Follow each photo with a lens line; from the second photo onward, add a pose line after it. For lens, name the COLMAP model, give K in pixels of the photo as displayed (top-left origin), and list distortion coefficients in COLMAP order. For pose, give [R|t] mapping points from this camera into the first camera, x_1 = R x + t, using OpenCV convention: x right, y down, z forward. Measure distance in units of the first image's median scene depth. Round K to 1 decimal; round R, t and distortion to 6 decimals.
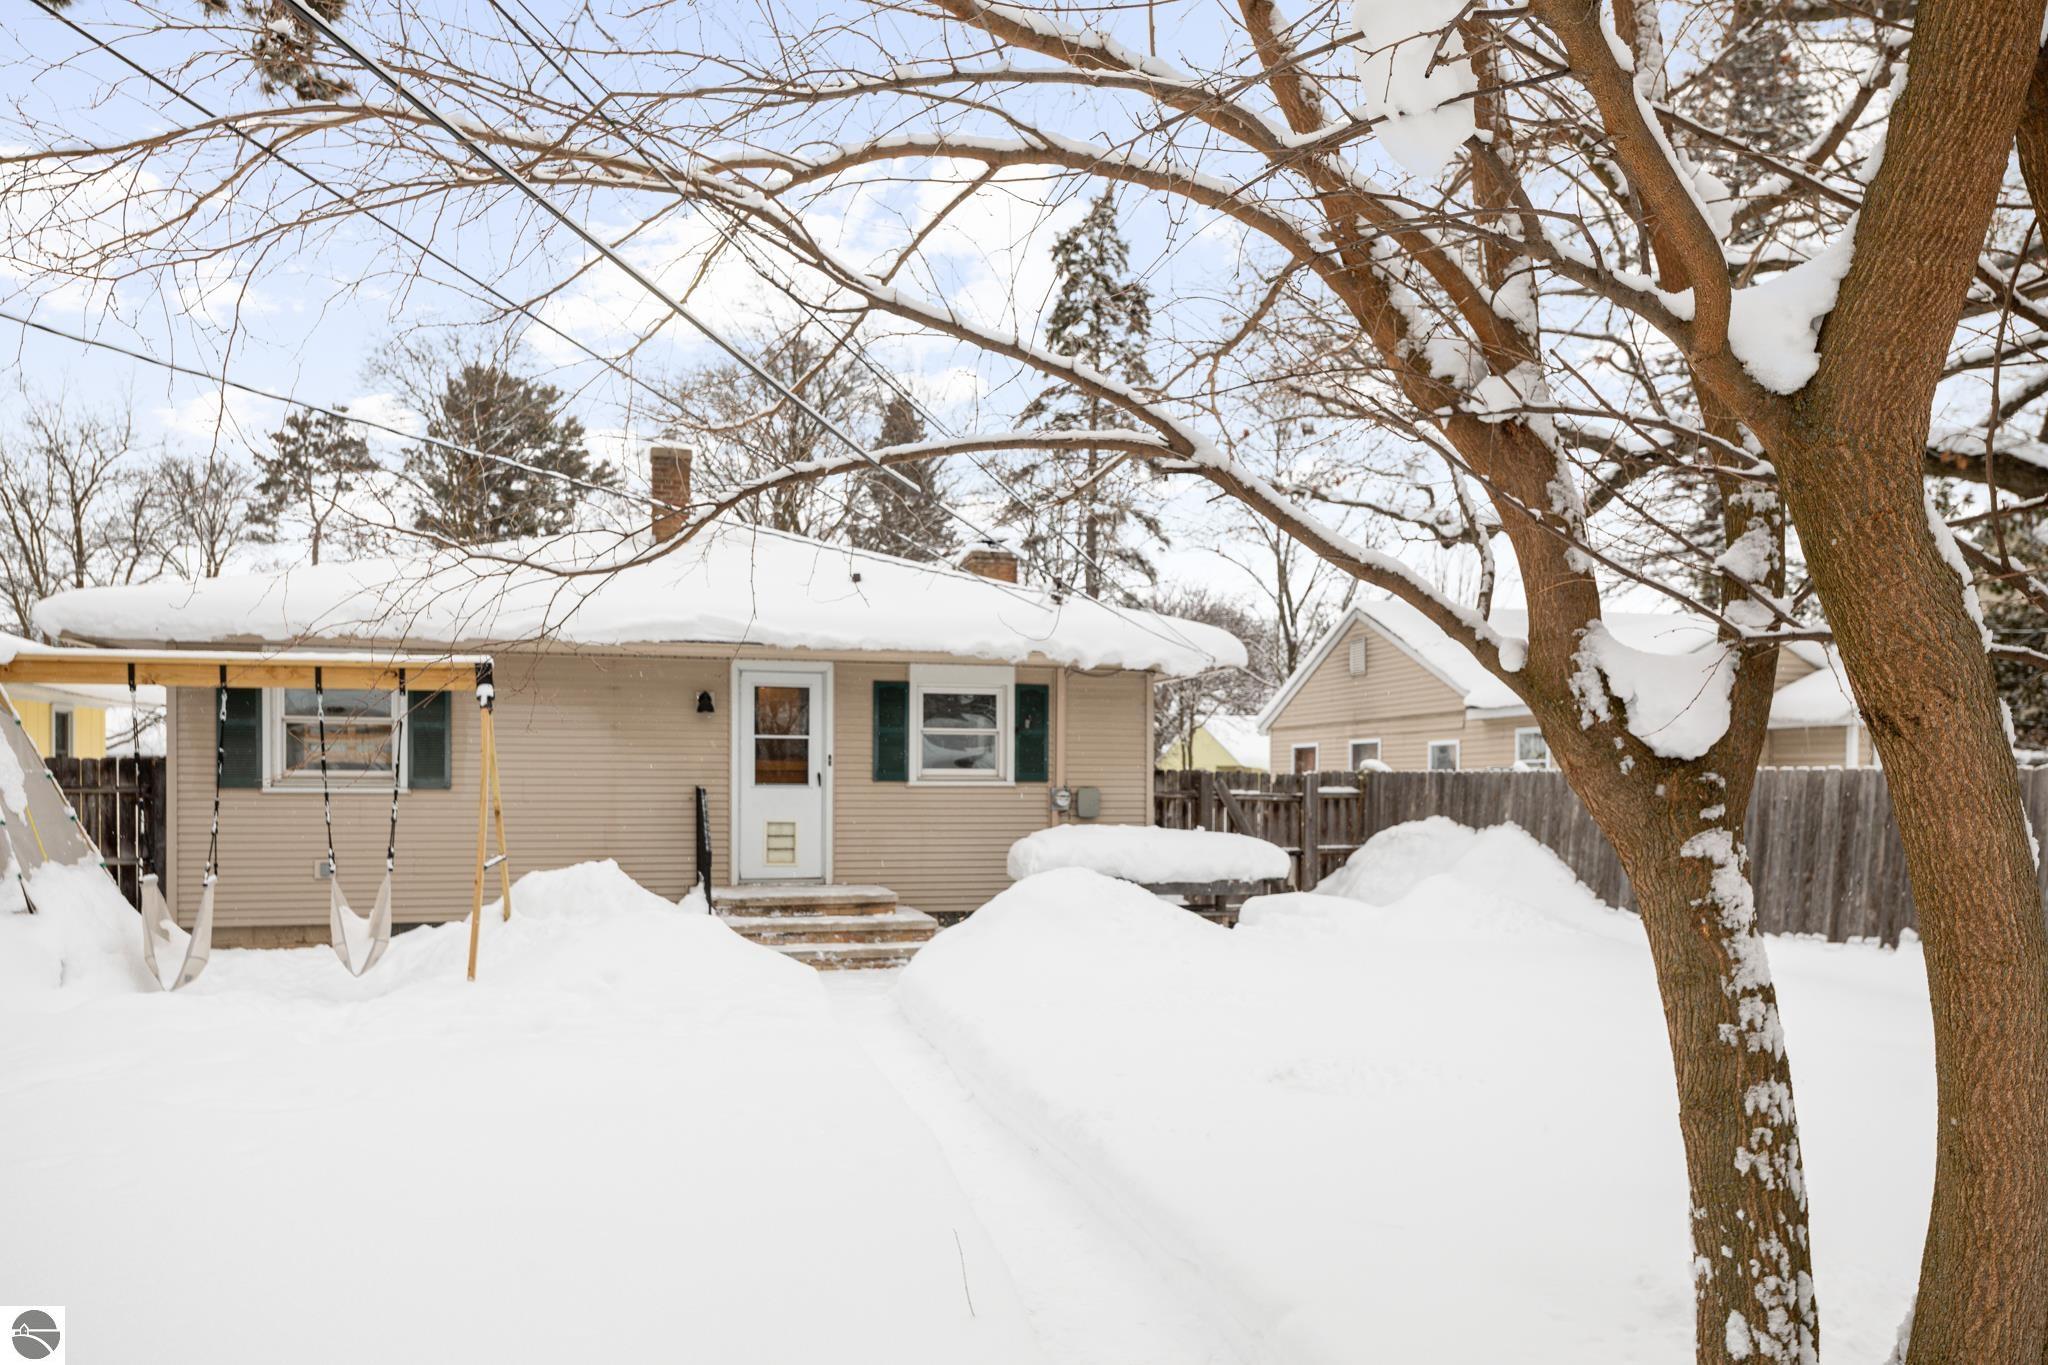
lens RADIAL K [[1373.4, 0, 1058.3], [0, 1373.4, 787.1], [0, 0, 1]] dist [0.003733, 0.001679]
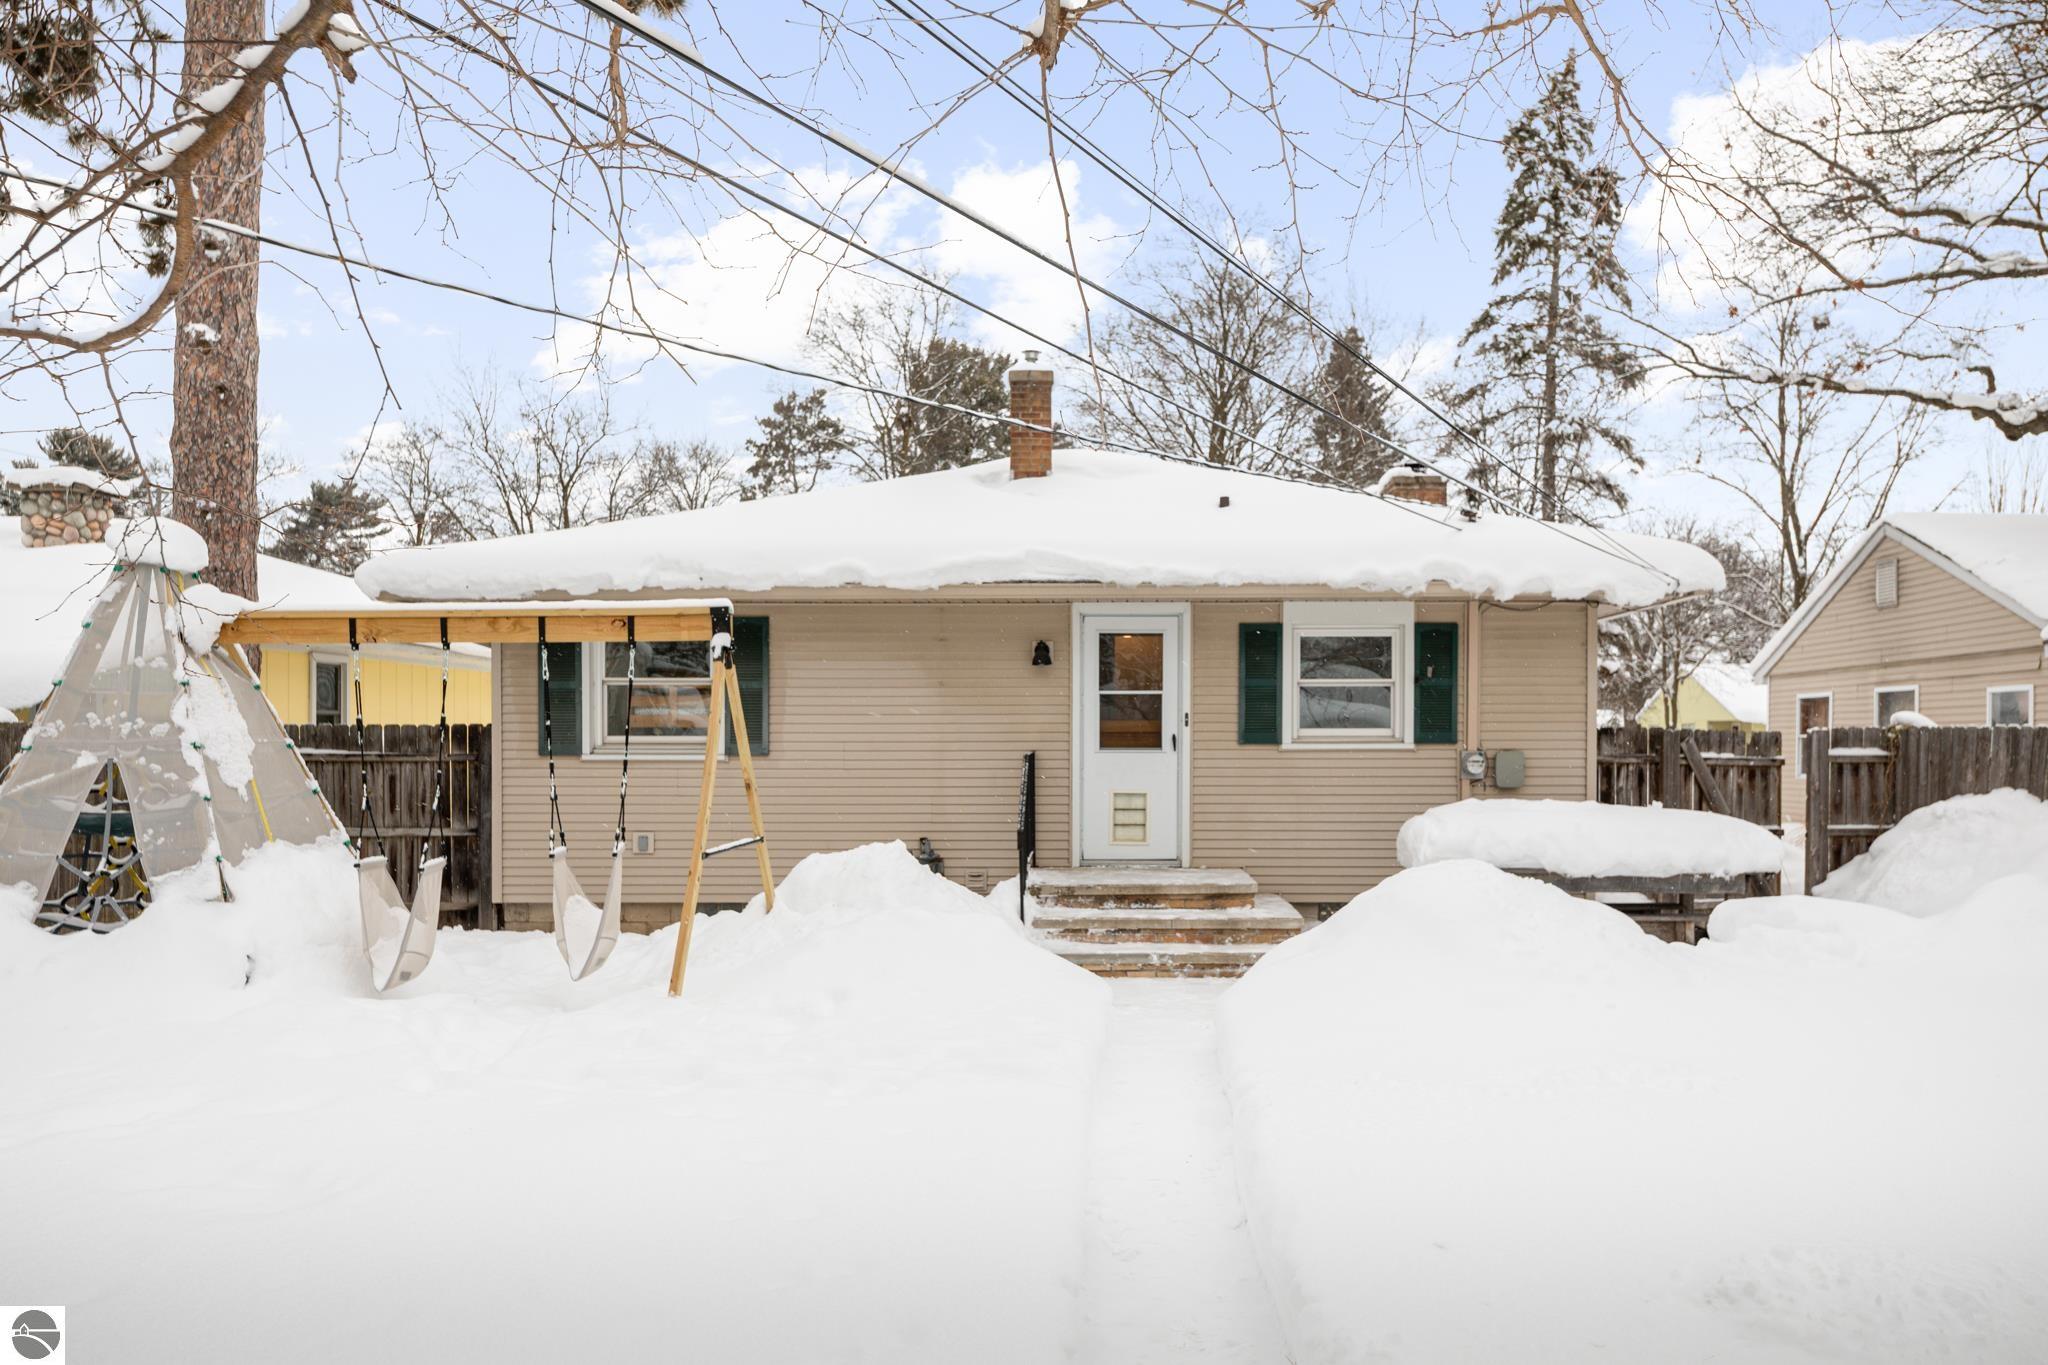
lens RADIAL K [[1406.3, 0, 1128.2], [0, 1406.3, 759.7], [0, 0, 1]] dist [0.001698, 0.002221]
pose [[0.961215, -0.002053, -0.275793, 0.033143], [0.004666, 0.999950, 0.008821, -0.002522], [0.275761, -0.009765, 0.961177, 0.152178]]
